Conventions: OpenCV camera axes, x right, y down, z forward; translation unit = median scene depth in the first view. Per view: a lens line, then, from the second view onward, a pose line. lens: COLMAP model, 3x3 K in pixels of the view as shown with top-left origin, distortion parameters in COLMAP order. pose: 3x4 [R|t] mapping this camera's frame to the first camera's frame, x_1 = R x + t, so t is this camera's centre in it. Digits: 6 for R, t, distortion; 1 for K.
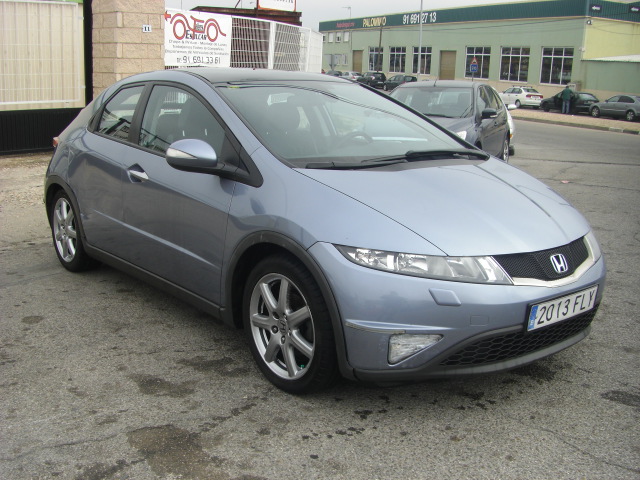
lens RADIAL K [[734.7, 0, 290.9], [0, 734.7, 237.0], [0, 0, 1]] dist [-0.153081, 0.000000]
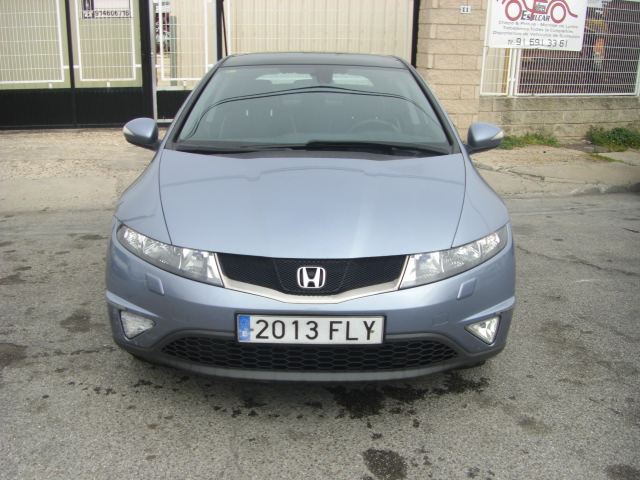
lens RADIAL K [[734.7, 0, 302.2], [0, 734.7, 241.7], [0, 0, 1]] dist [-0.153081, 0.000000]
pose [[0.783413, 0.149605, -0.603227, 0.592749], [-0.129522, 0.988585, 0.076966, -0.047762], [0.607856, 0.017835, 0.793847, 0.201913]]
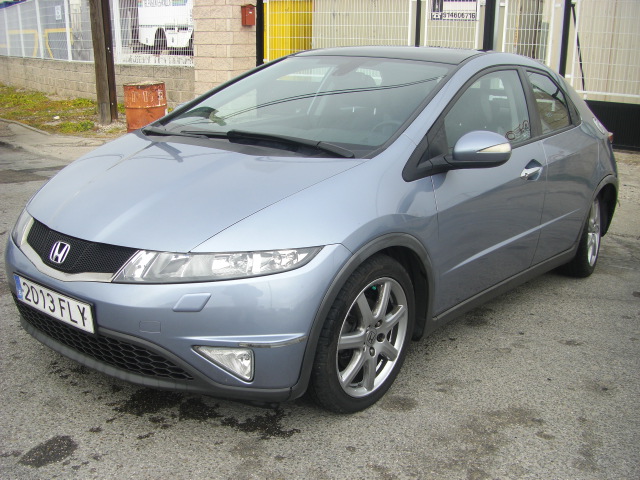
lens RADIAL K [[734.7, 0, 316.0], [0, 734.7, 244.4], [0, 0, 1]] dist [-0.153081, 0.000000]
pose [[0.226722, 0.240915, -0.943693, 0.846730], [-0.236352, 0.953571, 0.186653, -0.139679], [0.944847, 0.180725, 0.273136, 0.706272]]
